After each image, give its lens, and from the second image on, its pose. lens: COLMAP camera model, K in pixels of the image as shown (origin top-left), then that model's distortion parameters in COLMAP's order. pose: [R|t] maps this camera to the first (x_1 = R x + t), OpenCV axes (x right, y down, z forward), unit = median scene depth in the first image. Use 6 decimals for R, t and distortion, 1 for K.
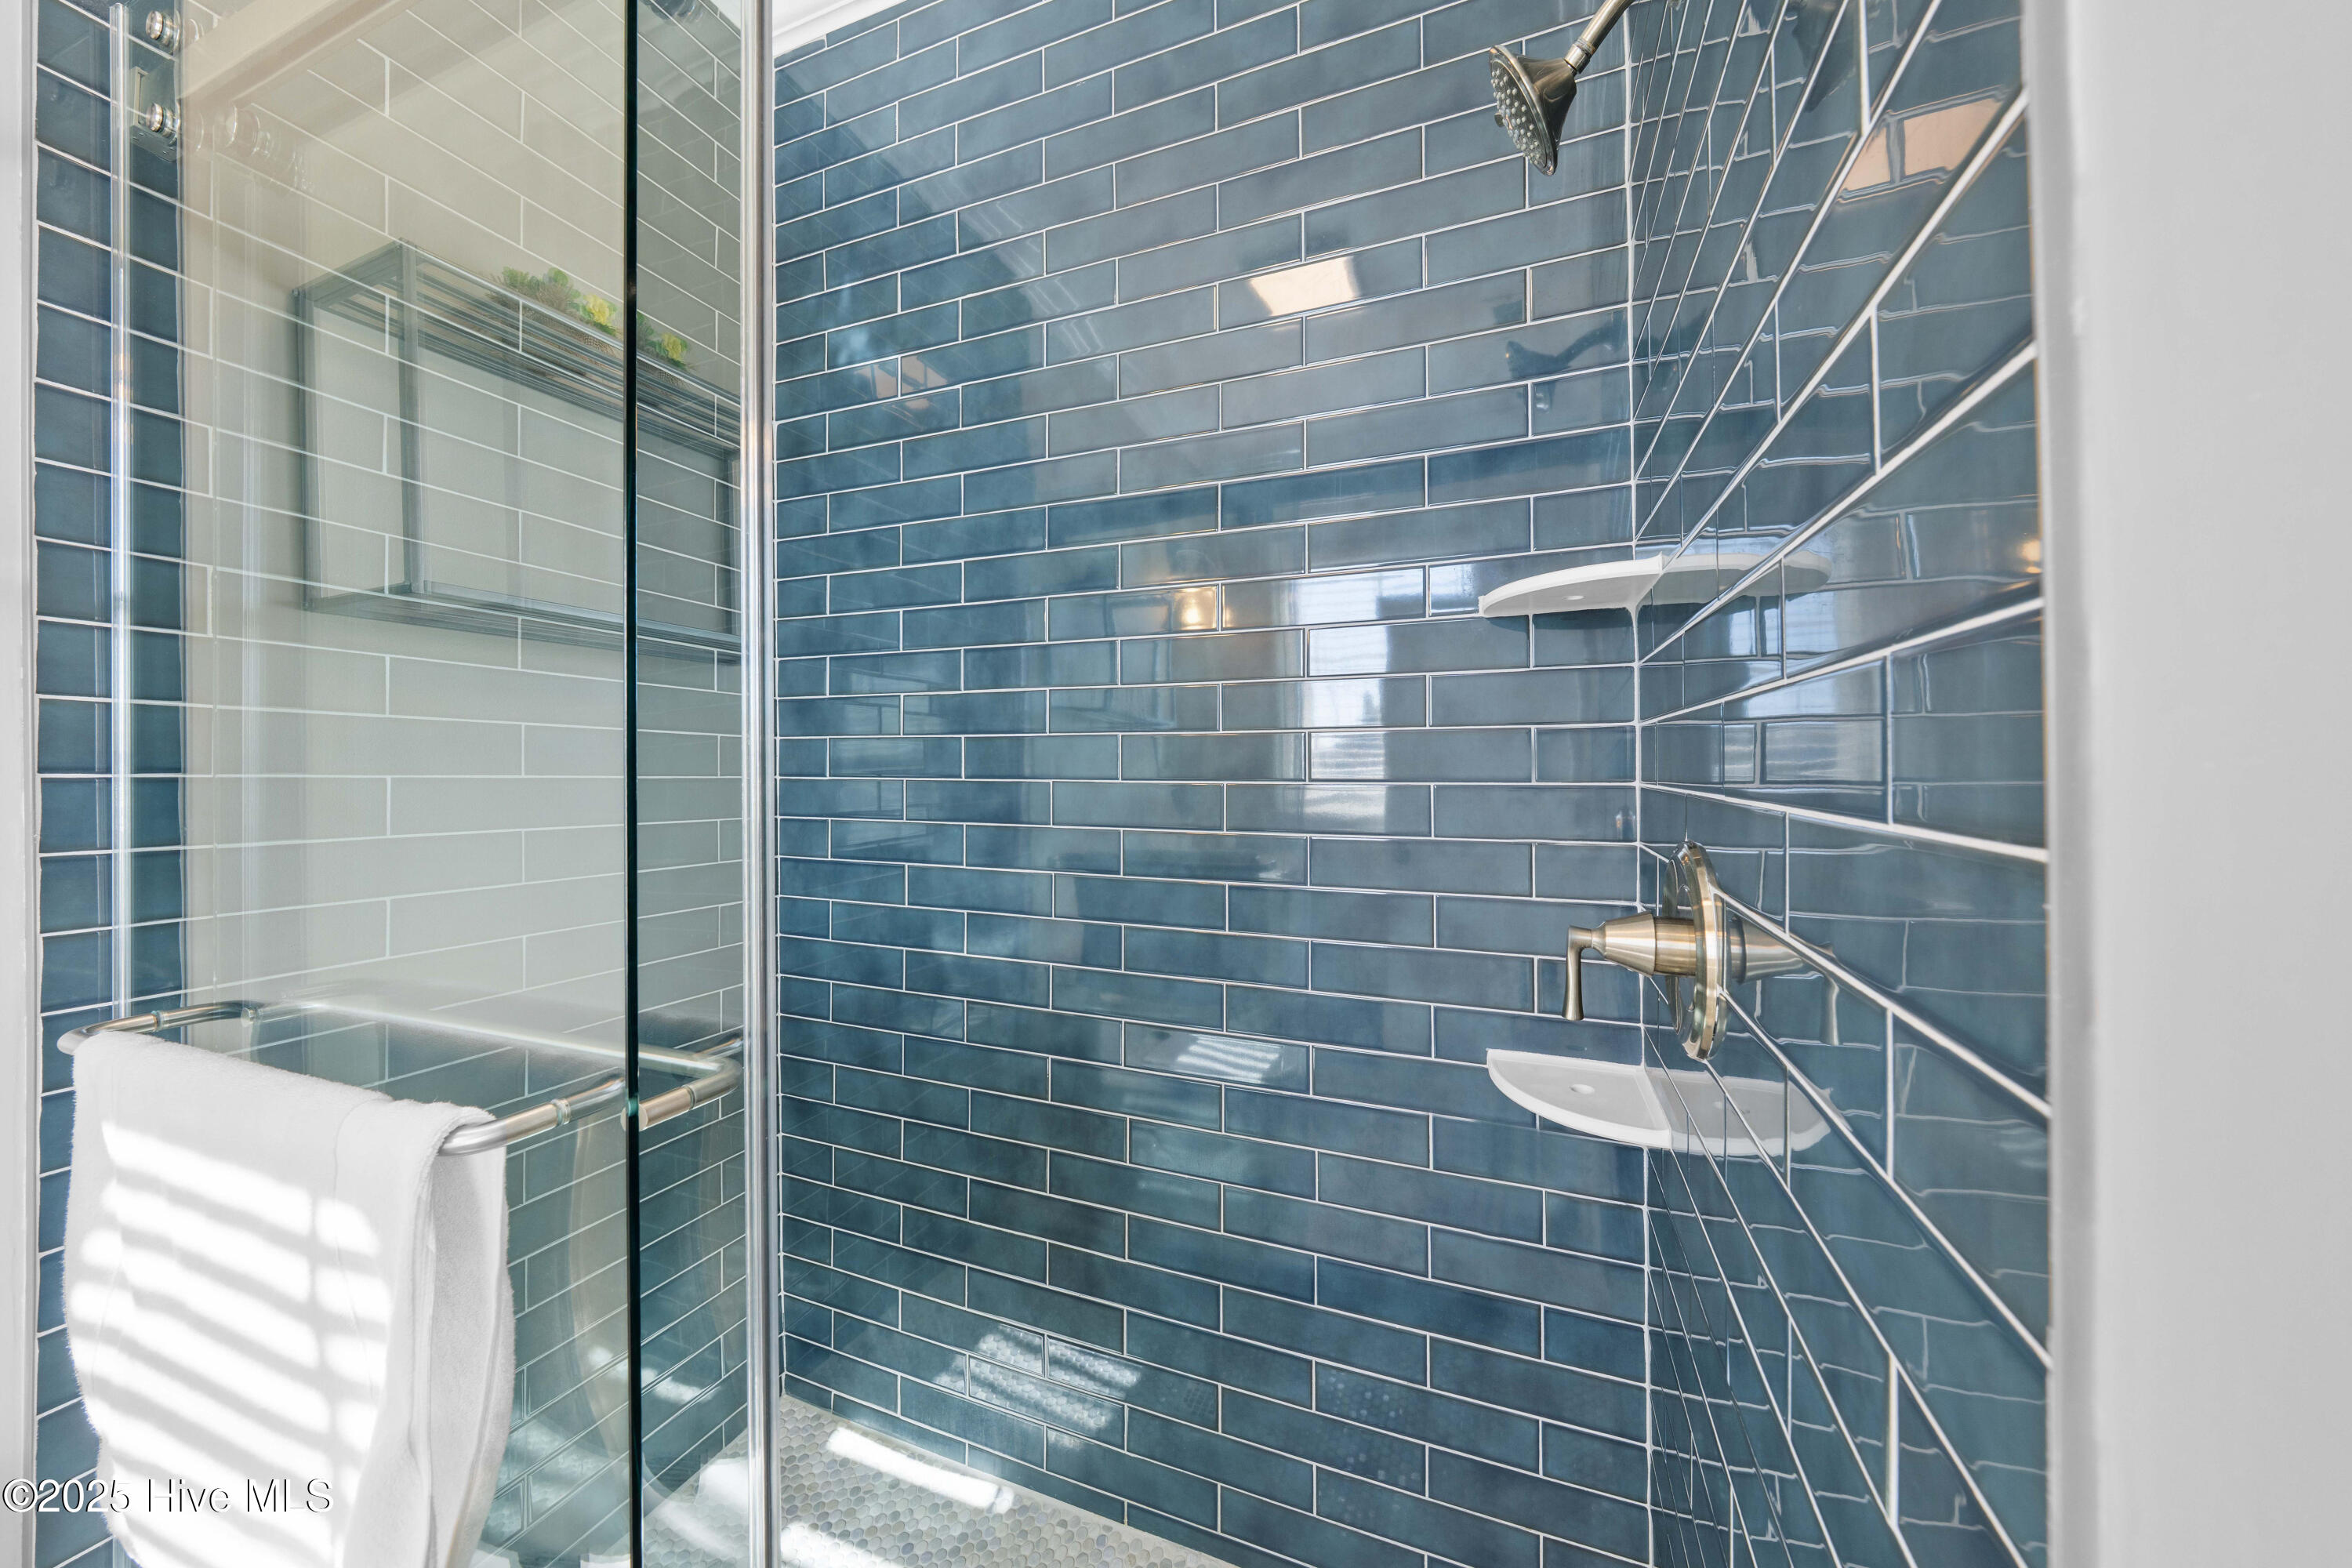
lens RADIAL K [[813.9, 0, 1187.2], [0, 813.9, 770.5], [0, 0, 1]] dist [-0.001368, 0.000226]
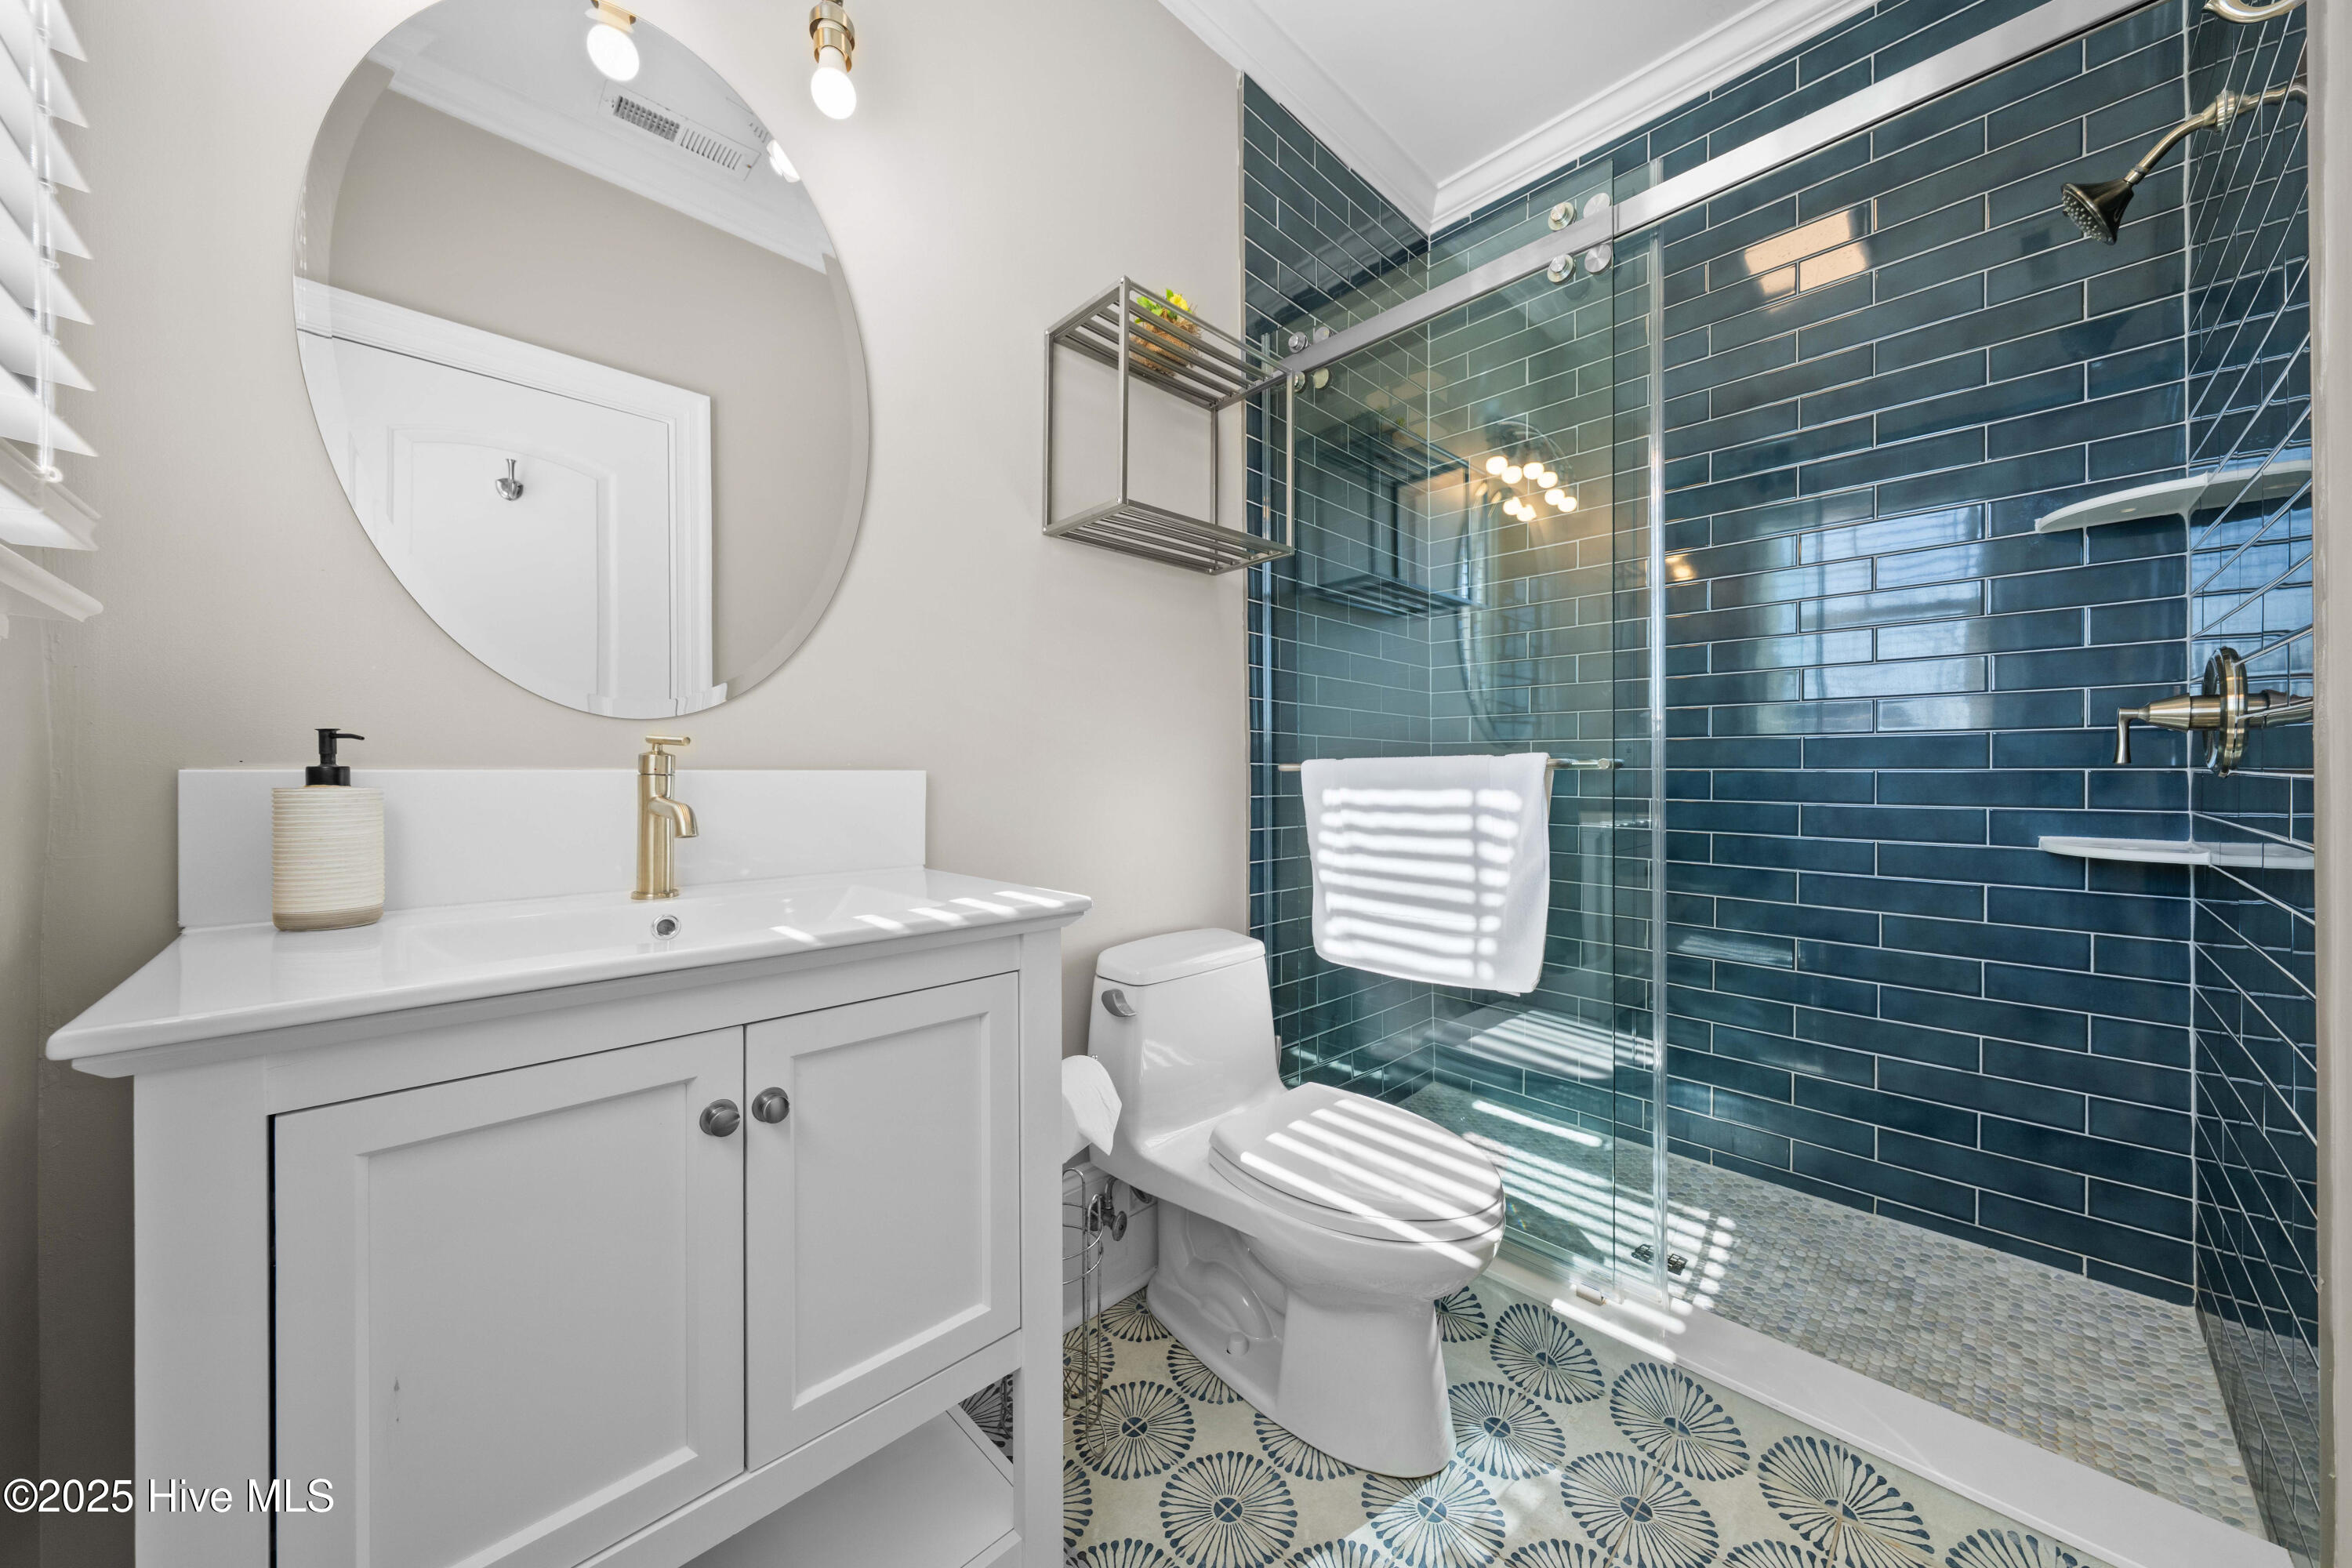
lens RADIAL K [[813.9, 0, 1182.4], [0, 813.9, 781.9], [0, 0, 1]] dist [-0.001368, 0.000226]
pose [[0.913900, 0.003948, -0.405921, -0.453716], [0.001899, 0.999900, 0.014000, 0.236774], [0.405936, -0.013566, 0.913801, -0.970445]]
